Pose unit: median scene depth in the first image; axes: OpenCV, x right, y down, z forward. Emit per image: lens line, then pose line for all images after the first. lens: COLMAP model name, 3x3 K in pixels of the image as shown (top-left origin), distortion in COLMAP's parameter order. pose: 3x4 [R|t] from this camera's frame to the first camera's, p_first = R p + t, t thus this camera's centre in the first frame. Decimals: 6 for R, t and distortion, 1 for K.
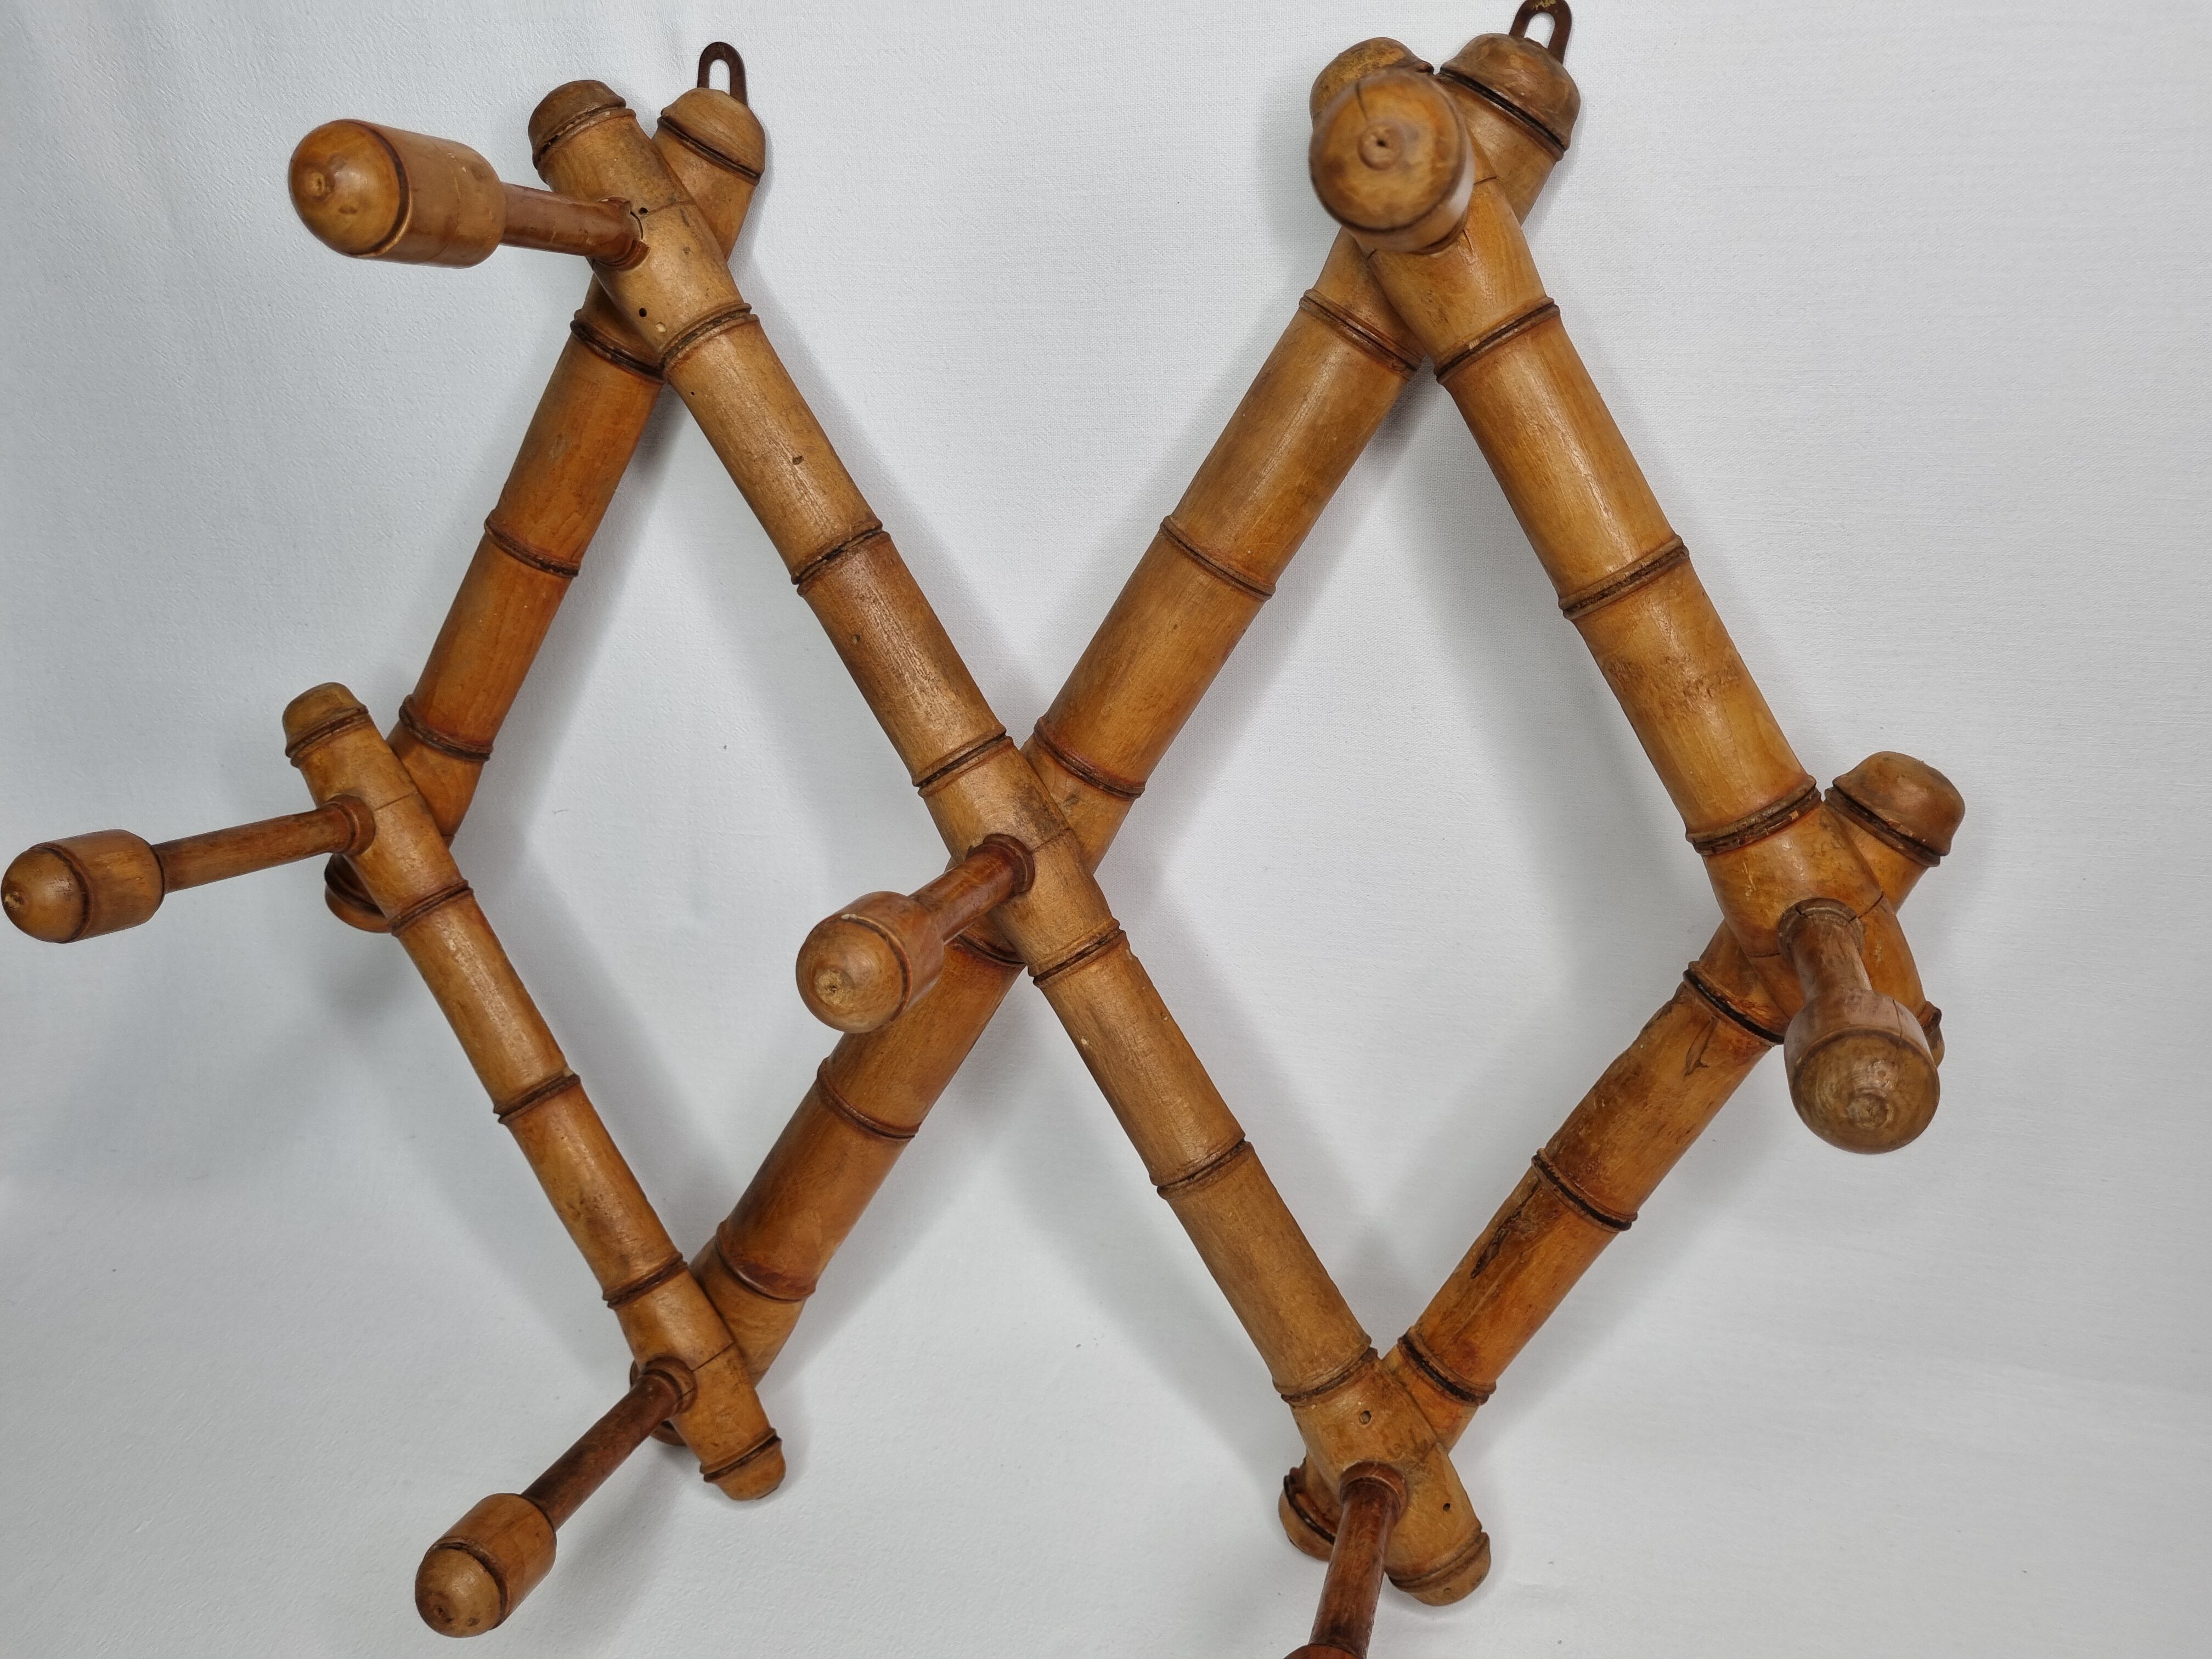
lens RADIAL K [[1605.3, 0, 1106.0], [0, 1605.3, 829.5], [0, 0, 1]] dist [0.003870, -0.000012]
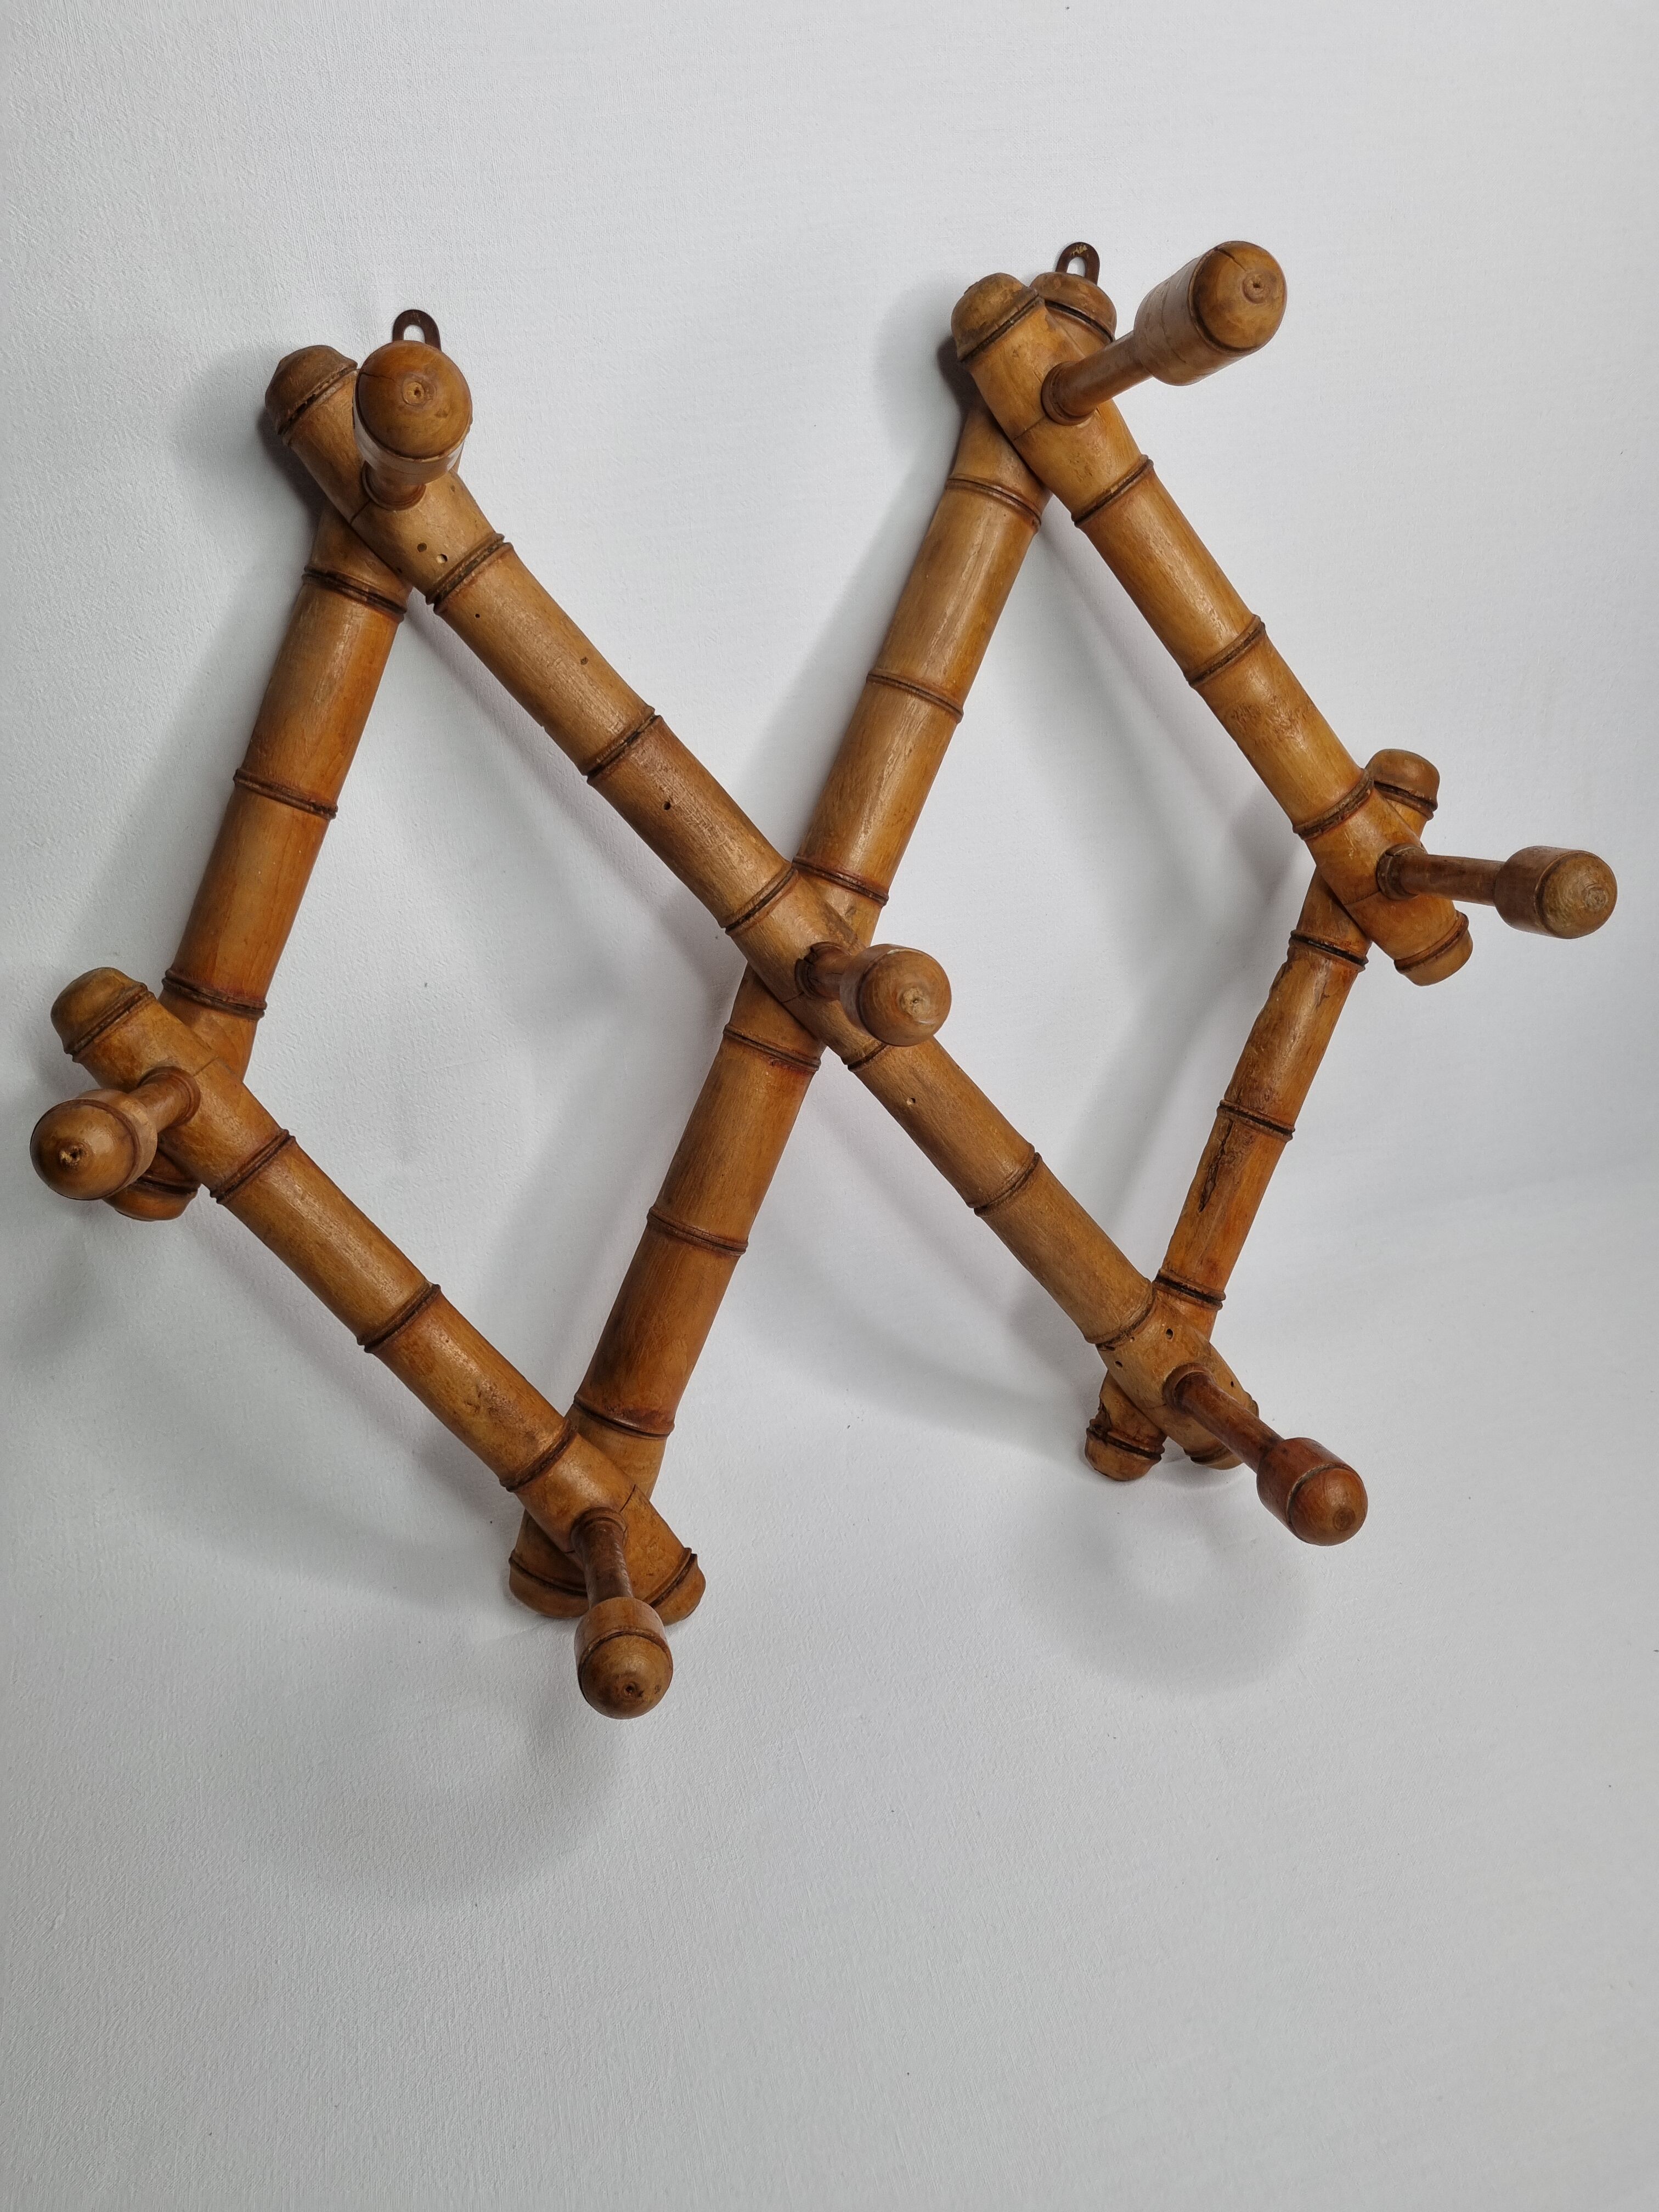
lens RADIAL K [[1666.5, 0, 829.5], [0, 1666.5, 1106.0], [0, 0, 1]] dist [0.007766, 0.001548]
pose [[0.873669, -0.241830, 0.422163, -0.605887], [0.256005, 0.966383, 0.023776, 0.090005], [-0.413721, 0.087303, 0.906208, -0.114519]]
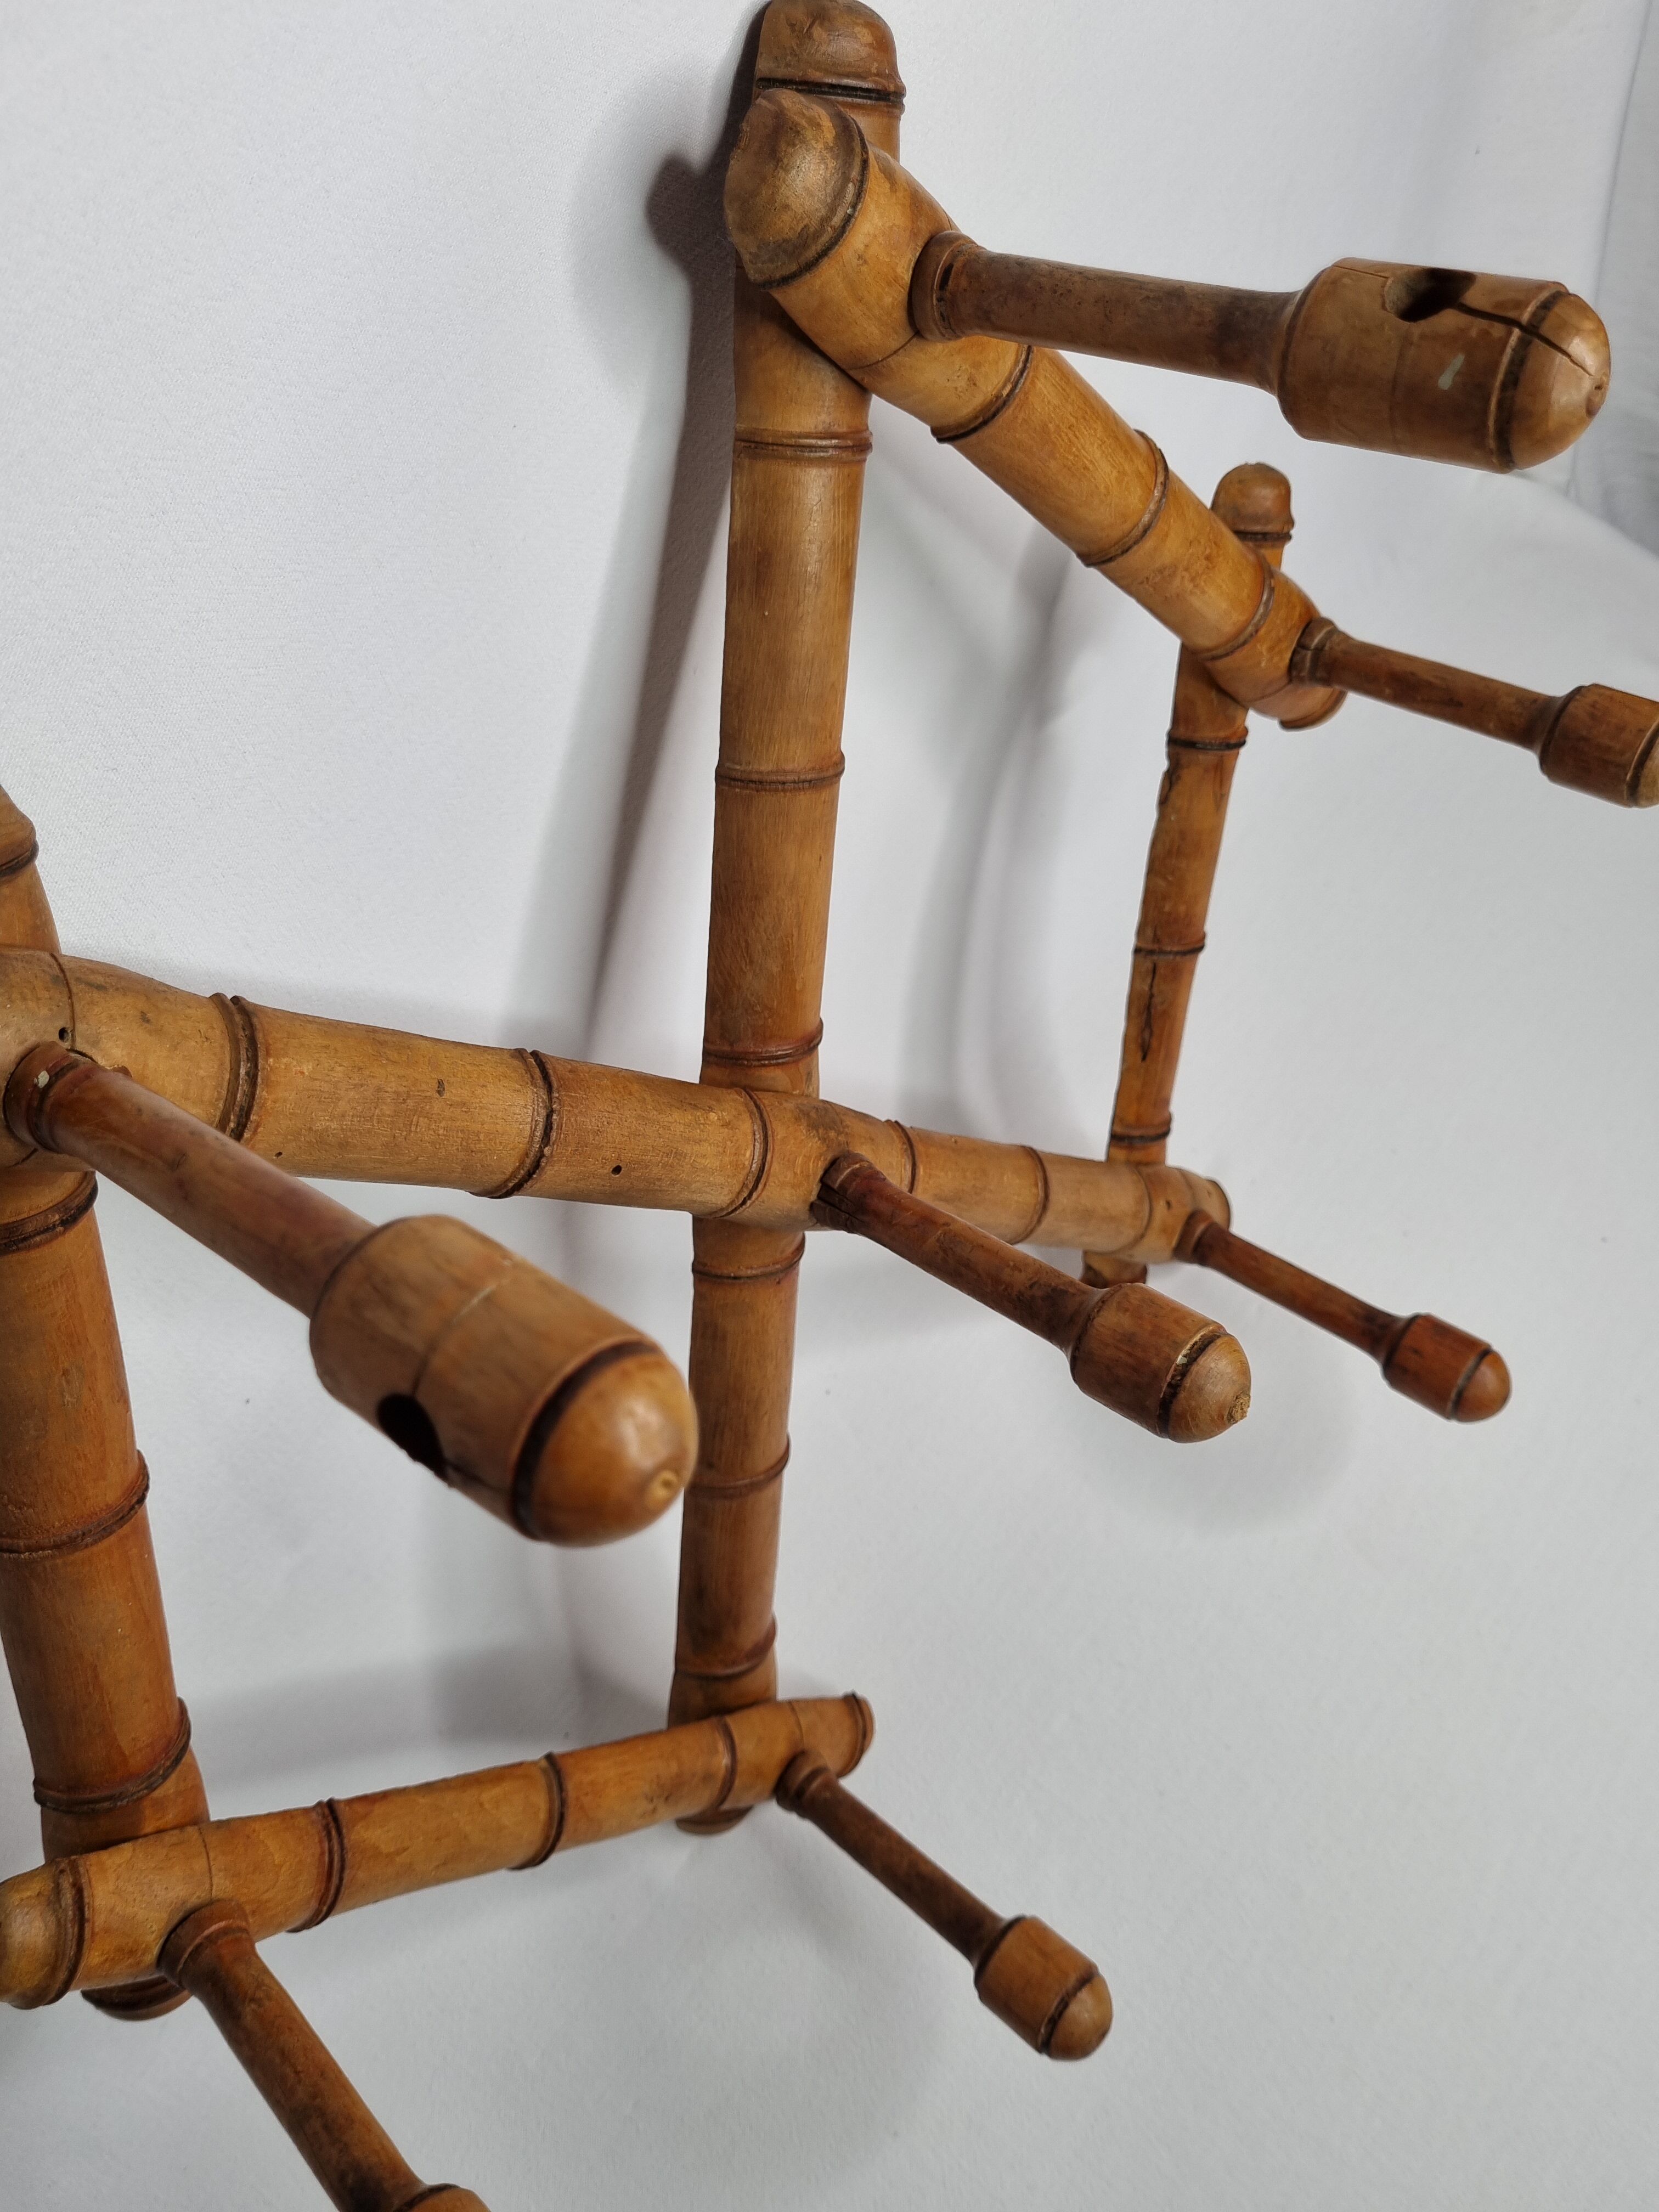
lens RADIAL K [[1675.2, 0, 831.6], [0, 1675.2, 1097.7], [0, 0, 1]] dist [0.037568, -0.058005]
pose [[0.429670, -0.788222, 0.440555, -0.431632], [0.481278, 0.612716, 0.626858, -0.583511], [-0.764039, -0.057313, 0.642620, 0.409095]]
